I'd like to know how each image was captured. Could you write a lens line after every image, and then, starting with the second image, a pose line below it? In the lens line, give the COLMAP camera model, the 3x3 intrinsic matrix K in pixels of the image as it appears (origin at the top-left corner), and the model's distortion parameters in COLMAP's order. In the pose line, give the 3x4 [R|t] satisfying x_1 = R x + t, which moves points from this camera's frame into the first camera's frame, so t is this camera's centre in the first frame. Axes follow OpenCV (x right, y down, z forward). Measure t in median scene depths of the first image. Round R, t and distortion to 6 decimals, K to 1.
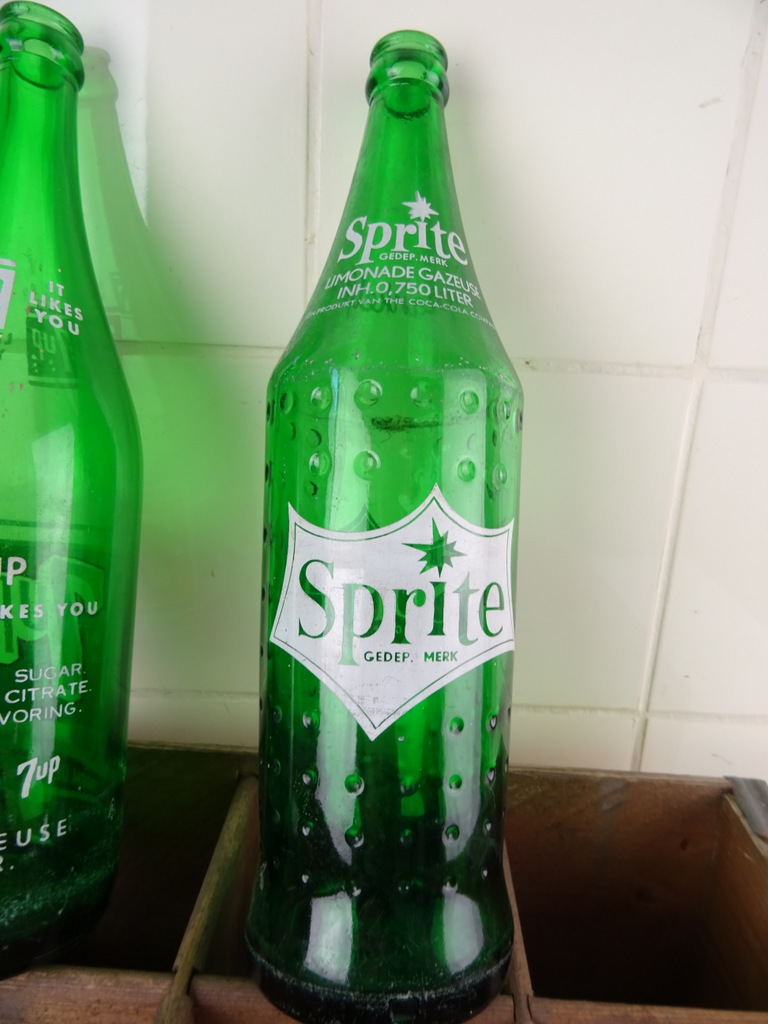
lens RADIAL K [[734.0, 0, 381.9], [0, 734.0, 506.9], [0, 0, 1]] dist [-0.004377, -0.011341]
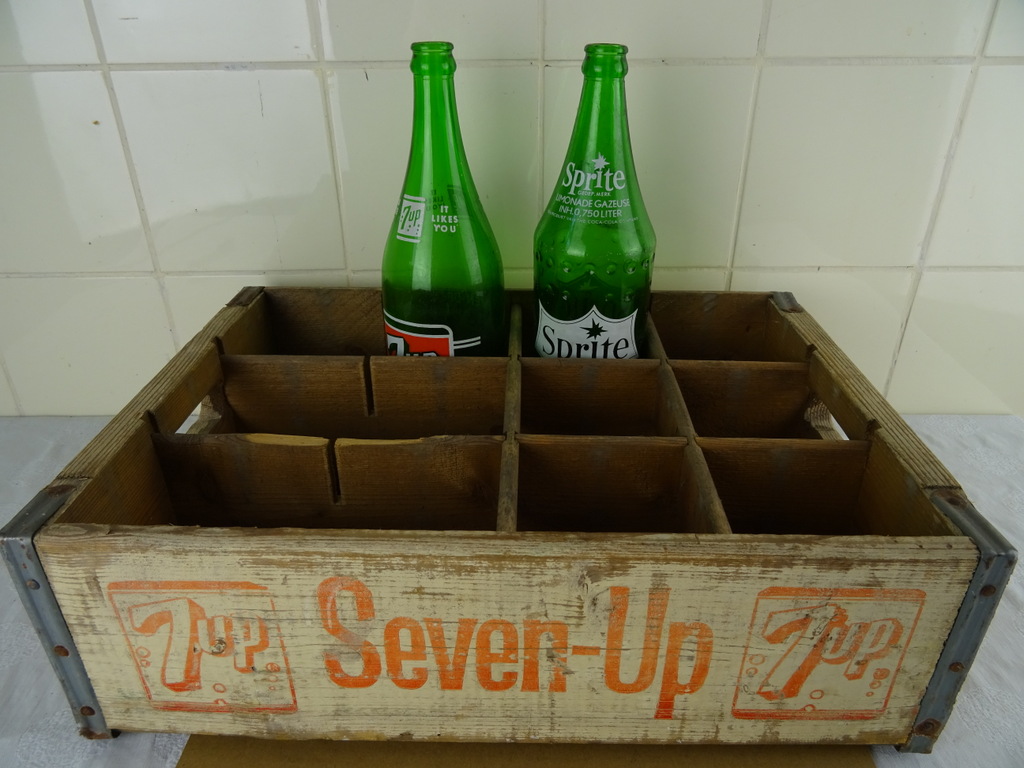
lens RADIAL K [[735.4, 0, 520.1], [0, 735.4, 378.8], [0, 0, 1]] dist [0.002000, -0.022726]
pose [[0.946542, 0.124154, -0.297731, 0.540773], [0.055275, 0.846892, 0.528884, -1.021522], [0.317809, -0.517068, 0.794757, -1.028966]]
